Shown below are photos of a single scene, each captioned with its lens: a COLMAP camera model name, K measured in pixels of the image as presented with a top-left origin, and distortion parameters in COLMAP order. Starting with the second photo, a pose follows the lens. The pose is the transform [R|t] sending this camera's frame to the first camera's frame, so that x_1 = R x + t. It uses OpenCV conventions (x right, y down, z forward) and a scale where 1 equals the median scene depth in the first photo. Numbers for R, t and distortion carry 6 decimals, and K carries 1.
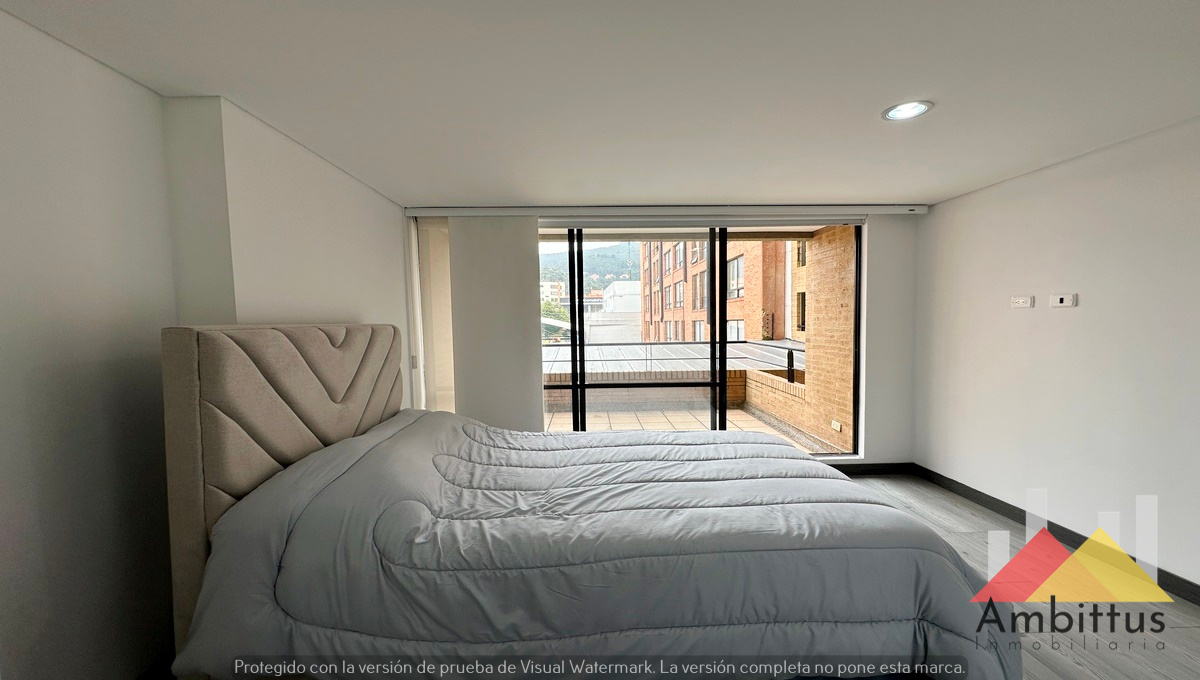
lens RADIAL K [[492.7, 0, 602.4], [0, 492.7, 350.0], [0, 0, 1]] dist [0.001274, 0.000145]
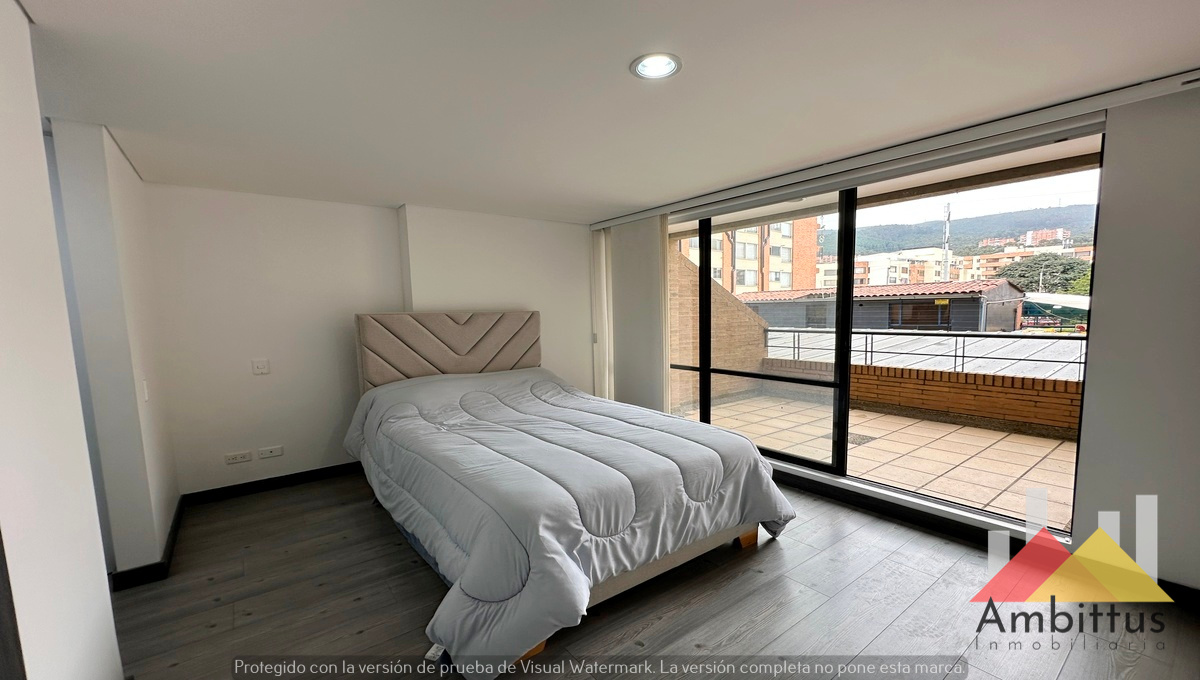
lens RADIAL K [[475.4, 0, 596.7], [0, 475.4, 369.9], [0, 0, 1]] dist [0.001207, -0.000235]
pose [[0.573891, 0.105051, -0.812166, 0.165968], [-0.039575, 0.994137, 0.100625, -0.005219], [0.817975, -0.025607, 0.574683, 0.055897]]
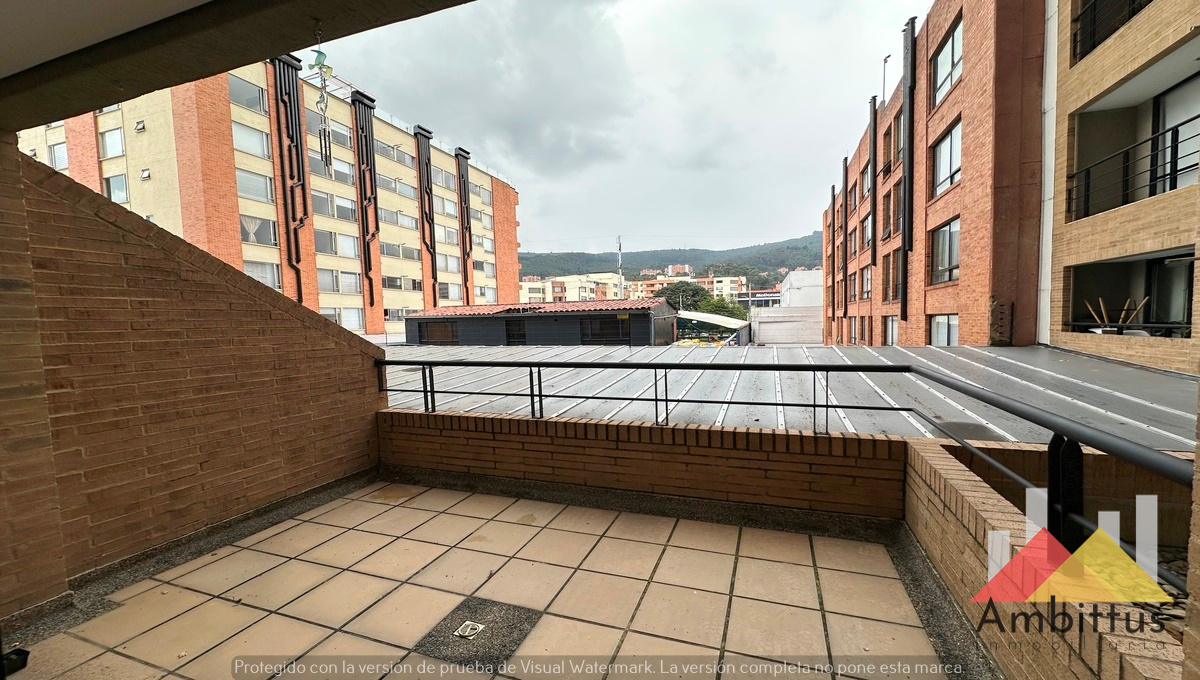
lens RADIAL K [[480.1, 0, 596.4], [0, 480.1, 354.4], [0, 0, 1]] dist [-0.000466, 0.000082]
pose [[0.926514, 0.020715, -0.375689, 0.092410], [-0.014252, 0.999699, 0.019975, -0.014423], [0.375990, -0.013153, 0.926530, 0.251628]]
